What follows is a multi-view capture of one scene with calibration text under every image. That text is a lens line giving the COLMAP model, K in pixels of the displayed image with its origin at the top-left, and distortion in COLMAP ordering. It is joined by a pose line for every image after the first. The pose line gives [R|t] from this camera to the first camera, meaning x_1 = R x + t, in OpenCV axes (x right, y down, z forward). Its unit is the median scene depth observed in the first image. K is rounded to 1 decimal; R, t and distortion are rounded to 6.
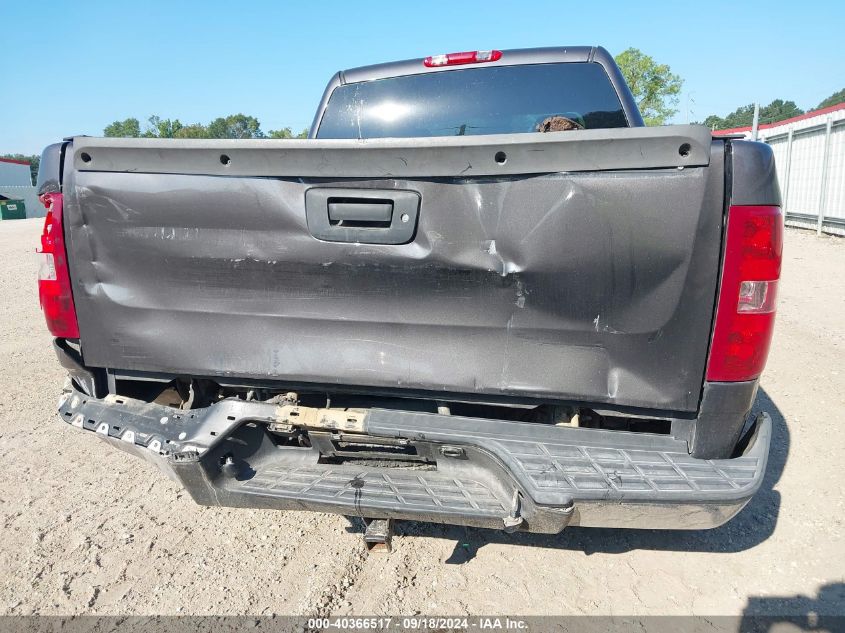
lens RADIAL K [[720.4, 0, 422.5], [0, 720.4, 316.5], [0, 0, 1]] dist [-0.002805, -0.006289]
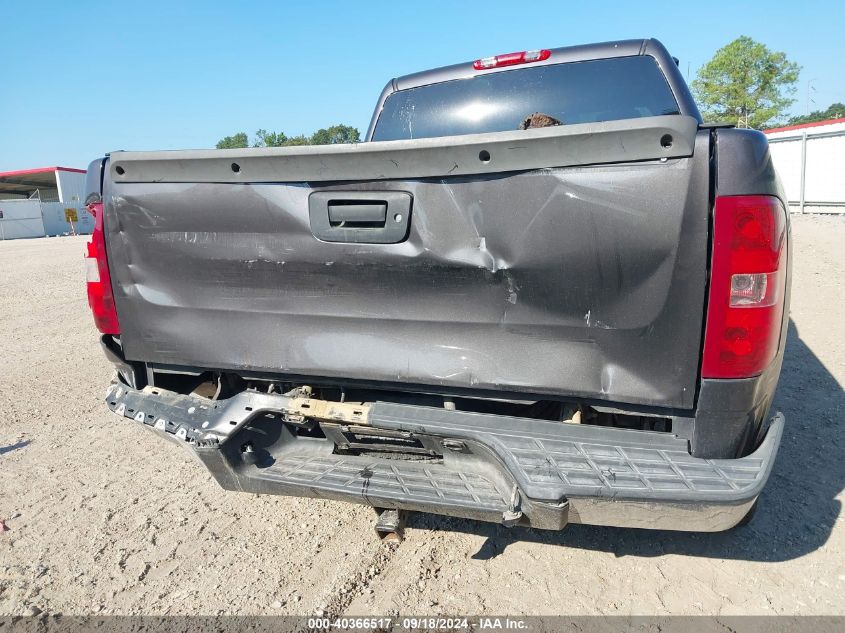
lens RADIAL K [[720.4, 0, 422.5], [0, 720.4, 316.5], [0, 0, 1]] dist [-0.002805, -0.006289]
pose [[0.987416, -0.003556, -0.158102, 0.157861], [0.002612, 0.999977, -0.006179, 0.010929], [0.158120, 0.005689, 0.987403, -0.017277]]
